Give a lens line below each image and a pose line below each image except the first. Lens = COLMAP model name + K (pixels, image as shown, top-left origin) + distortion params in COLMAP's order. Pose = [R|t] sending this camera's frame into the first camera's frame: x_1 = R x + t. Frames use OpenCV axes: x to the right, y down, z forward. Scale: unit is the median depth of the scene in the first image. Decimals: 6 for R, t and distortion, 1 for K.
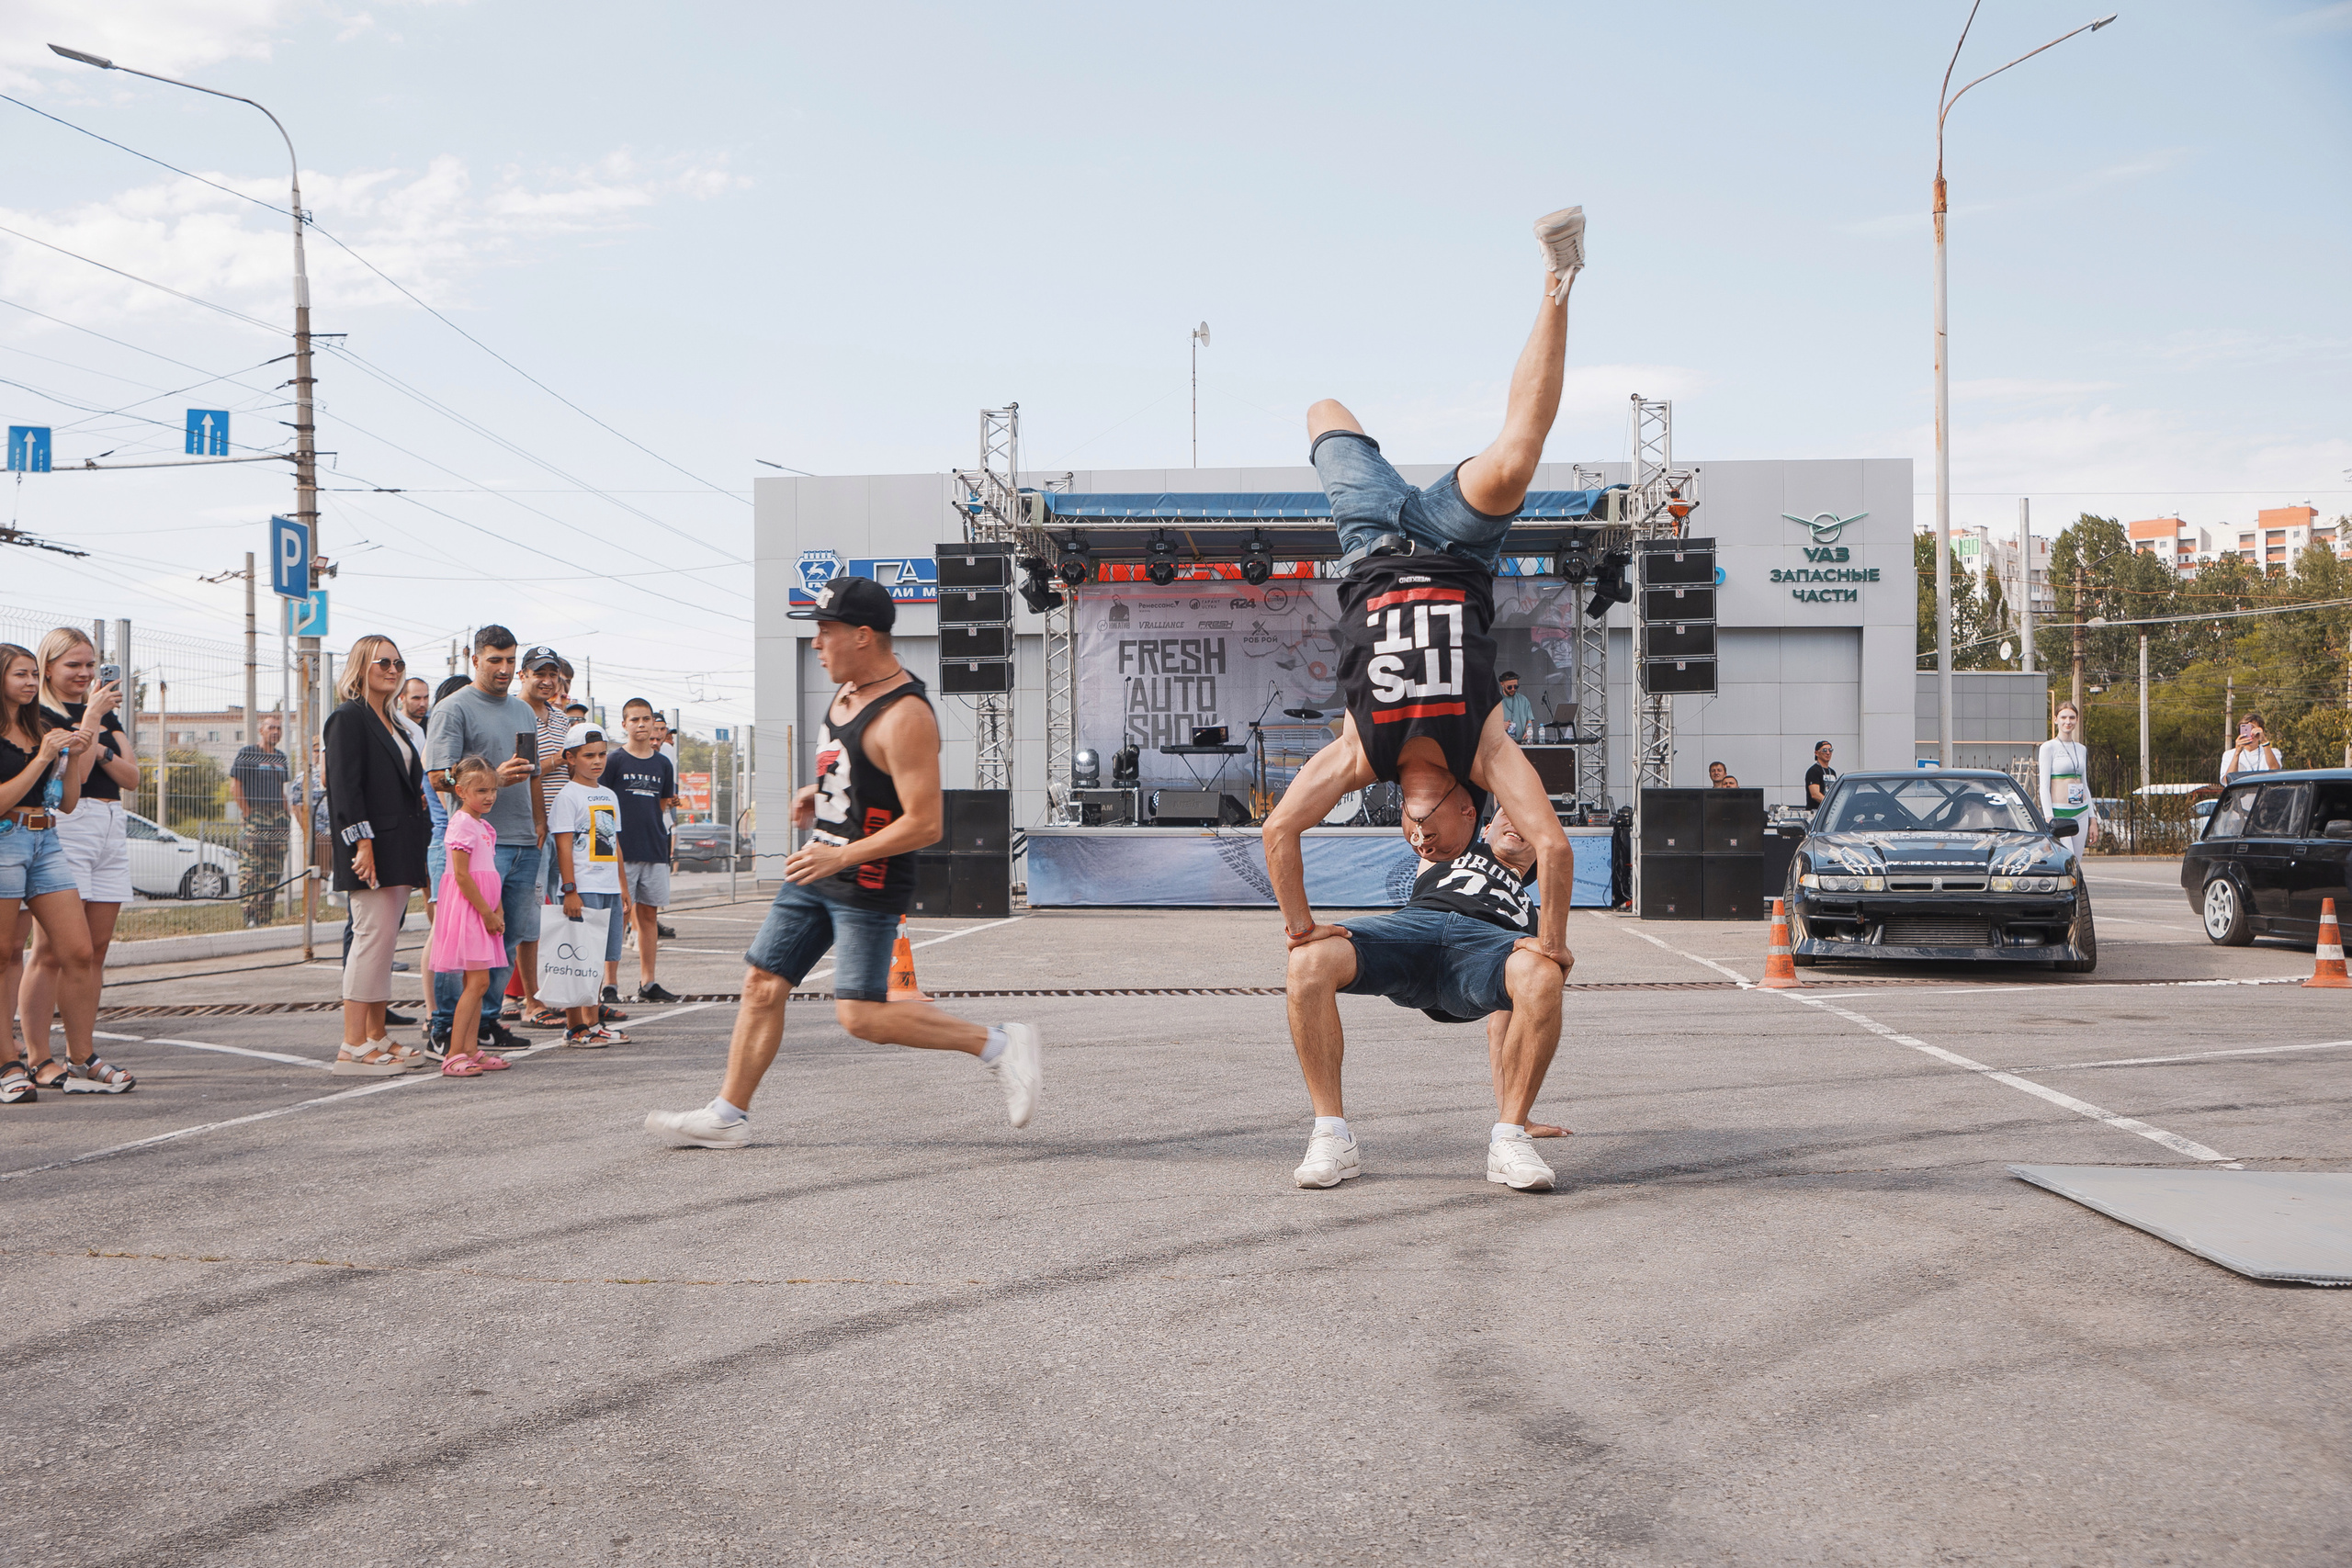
lens RADIAL K [[2201.3, 0, 1176.0], [0, 2201.3, 784.0], [0, 0, 1]] dist [-0.021794, 0.016743]
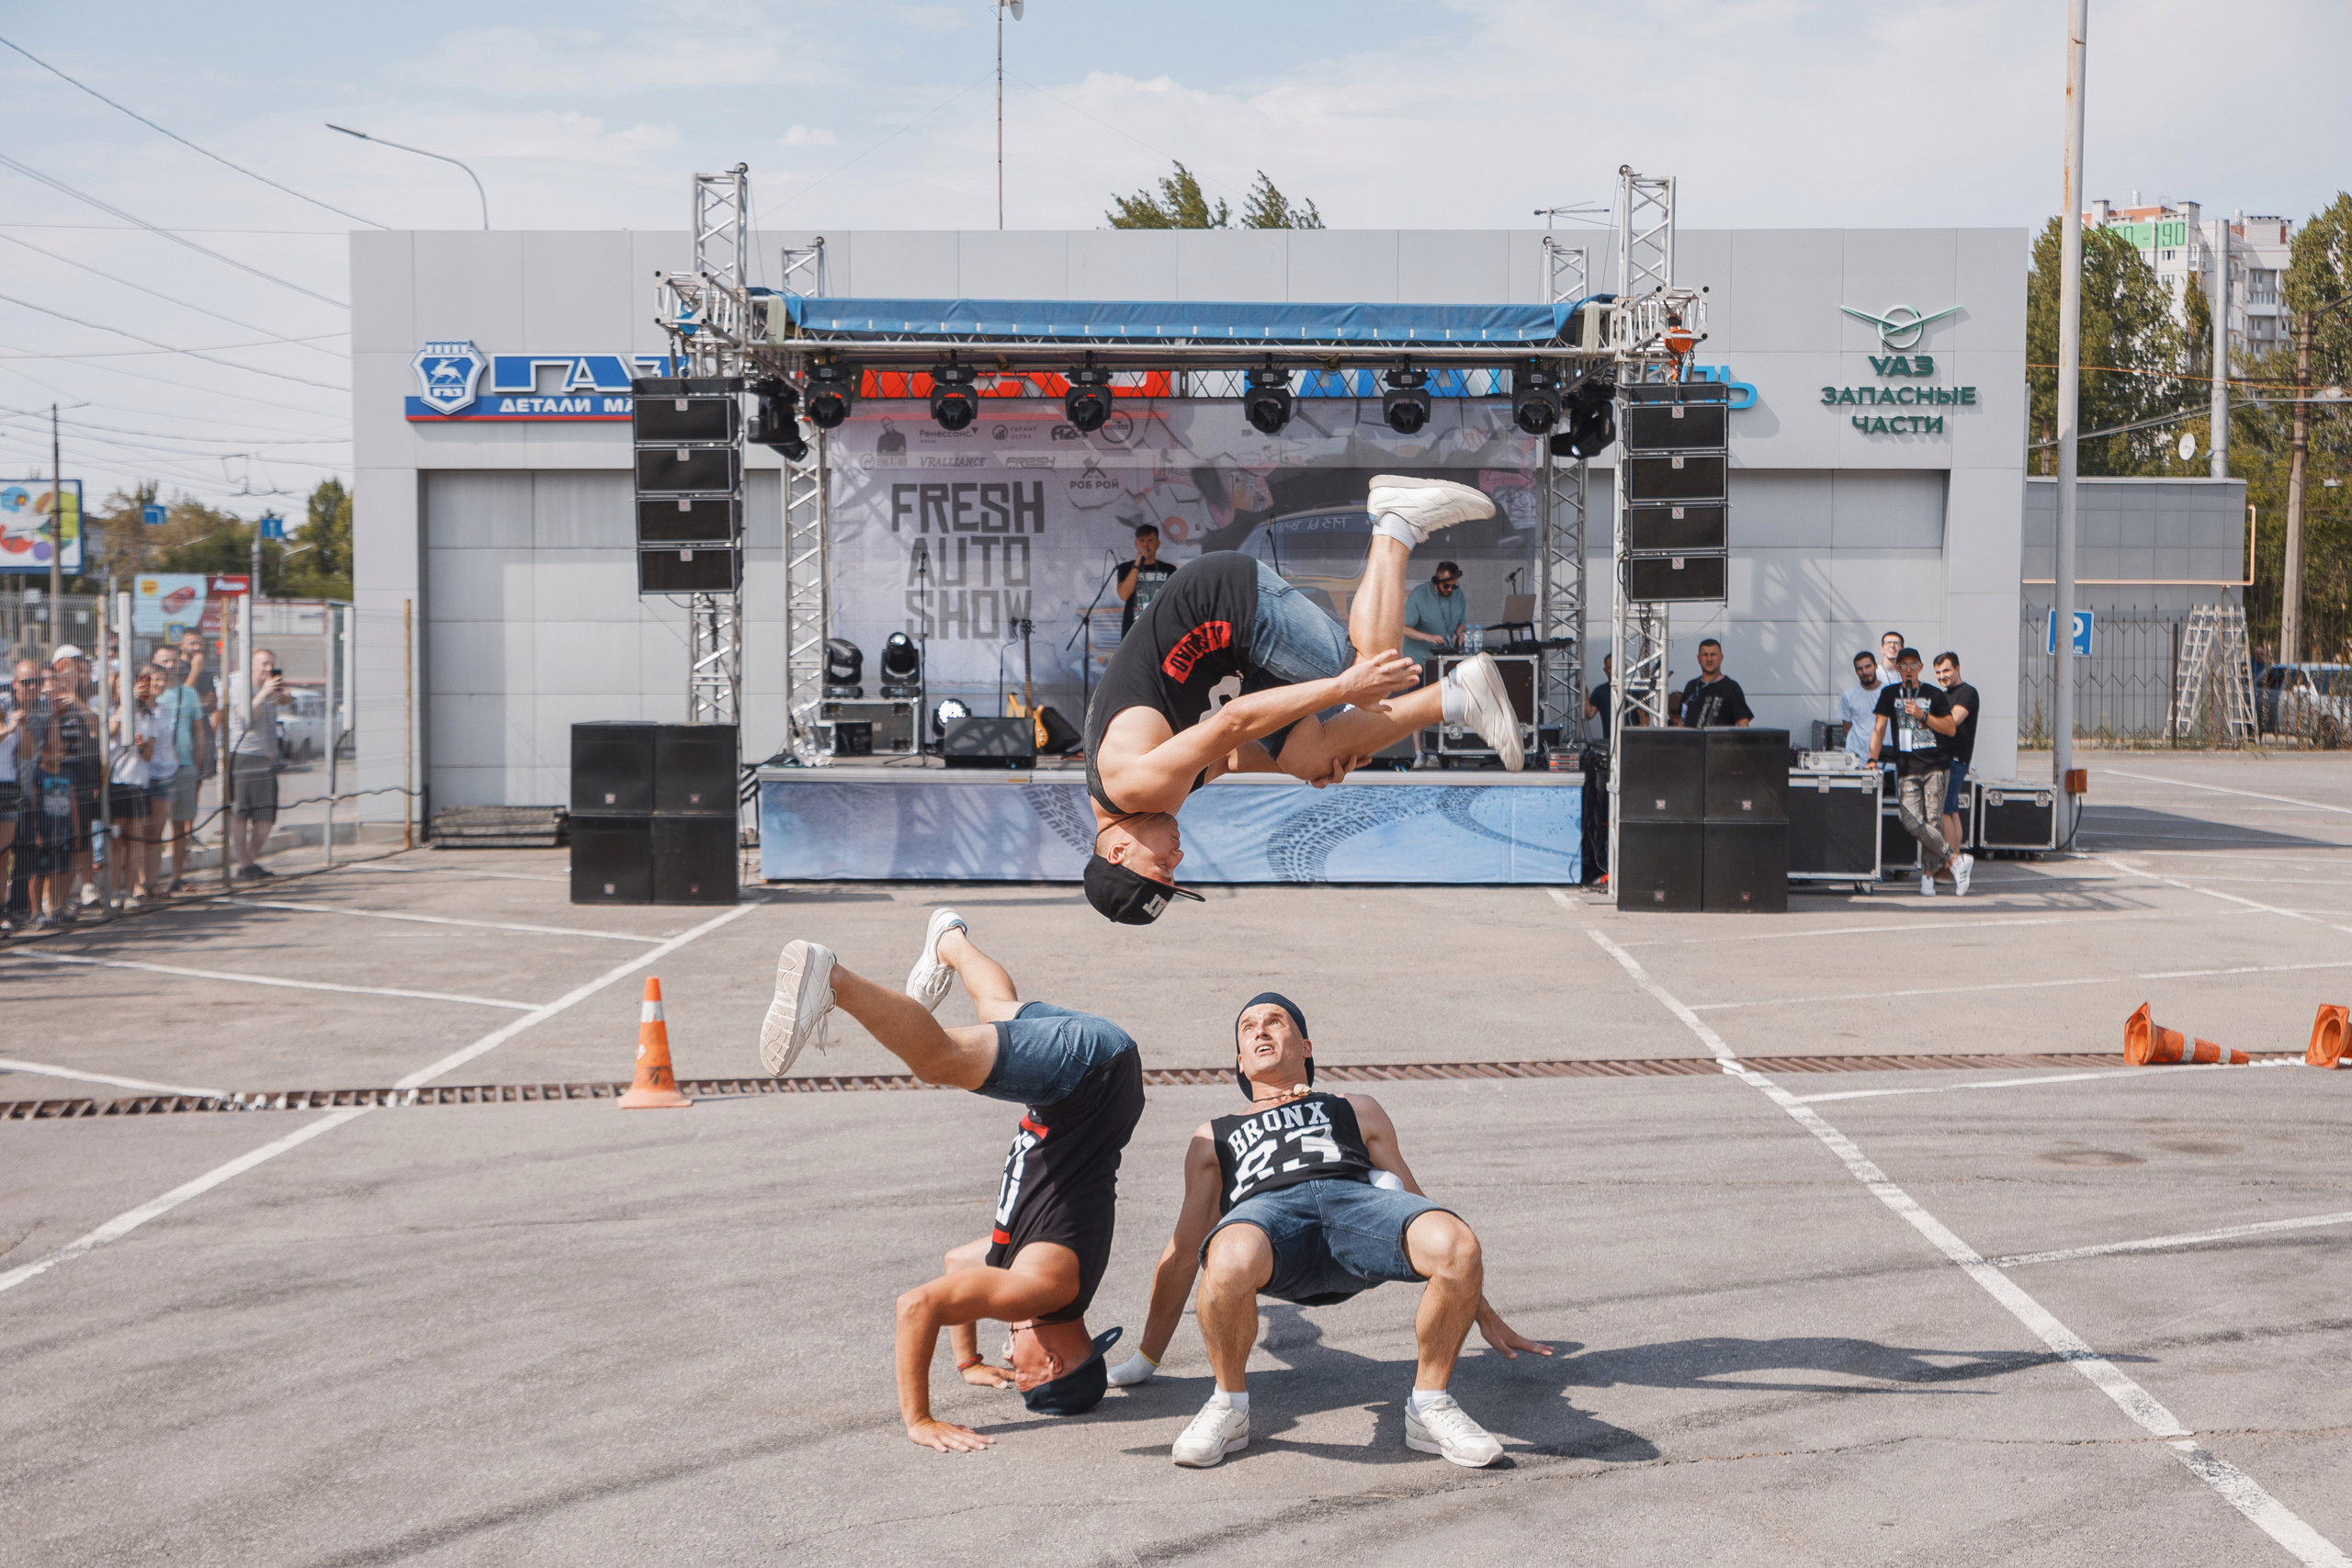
lens RADIAL K [[3327.8, 0, 1176.0], [0, 3327.8, 784.0], [0, 0, 1]] dist [0.170549, -0.580178]
pose [[0.998068, 0.003333, 0.062040, -0.001189], [-0.007057, 0.998180, 0.059896, -0.034633], [-0.061728, -0.060218, 0.996275, -0.062841]]
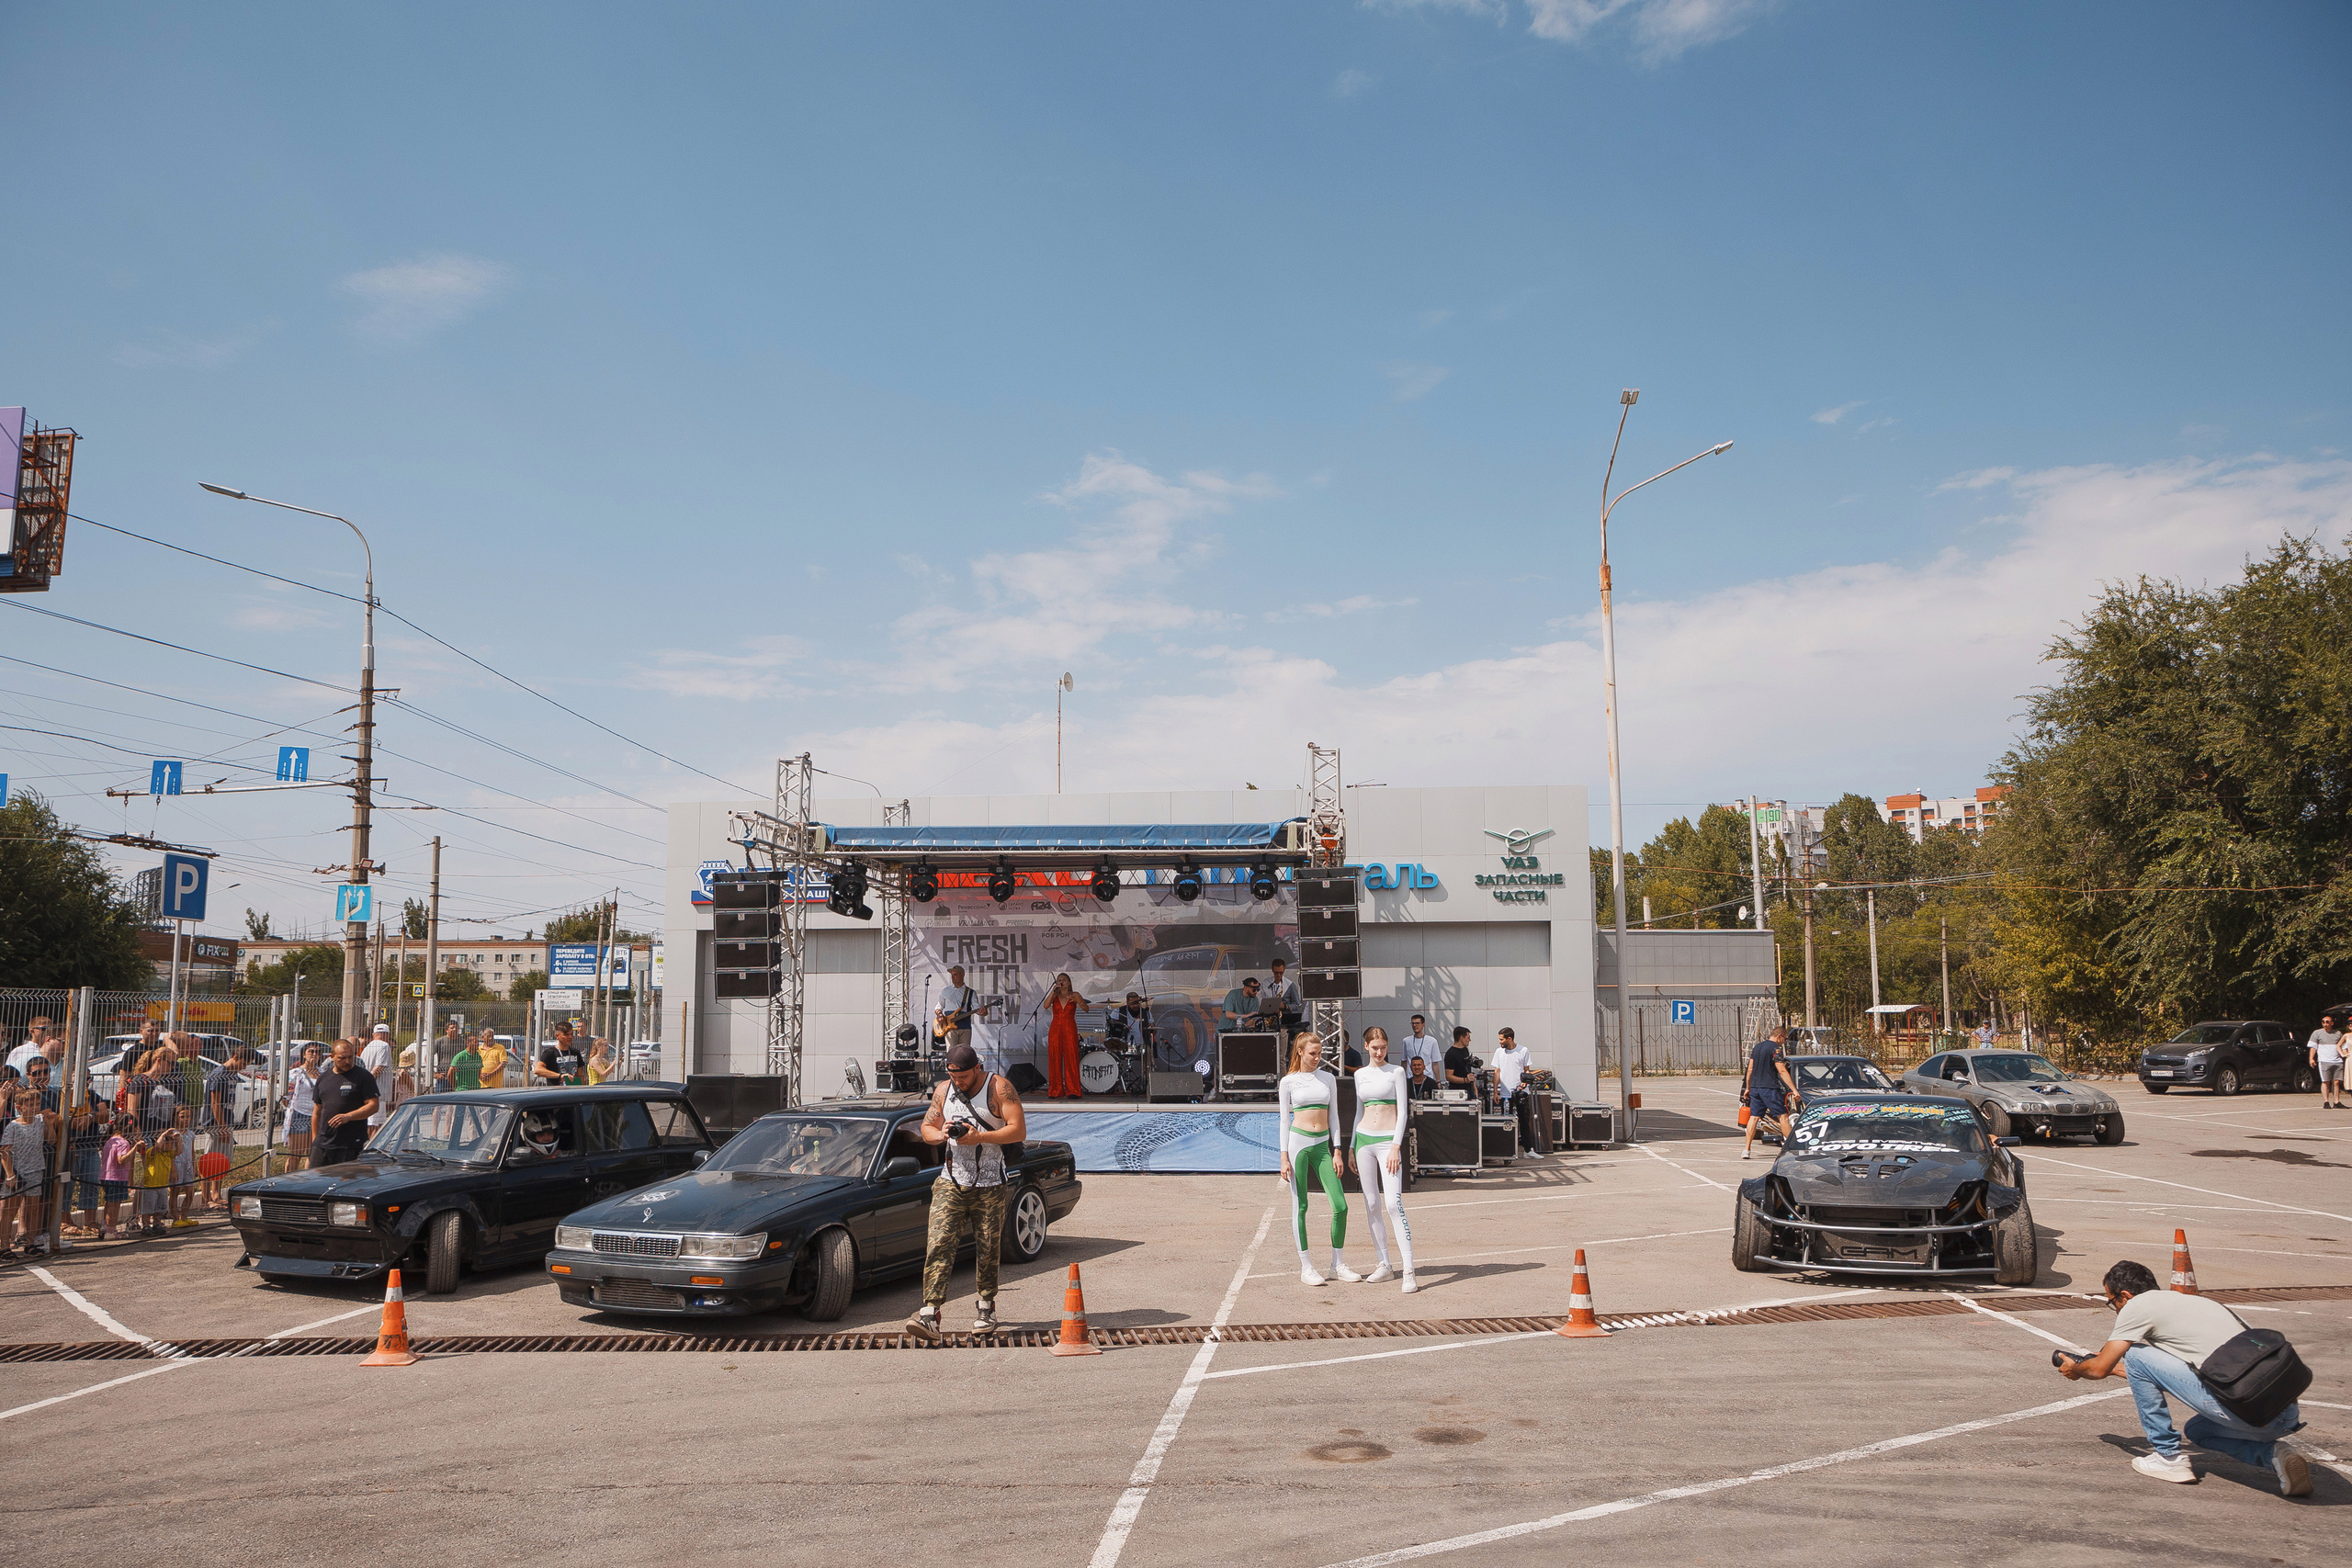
lens RADIAL K [[1633.3, 0, 1176.0], [0, 1633.3, 784.0], [0, 0, 1]] dist [-0.110327, -0.000567]
pose [[0.999866, -0.004020, -0.015874, 0.121279], [0.001973, 0.991908, -0.126944, -0.034098], [0.016256, 0.126895, 0.991783, 0.091500]]
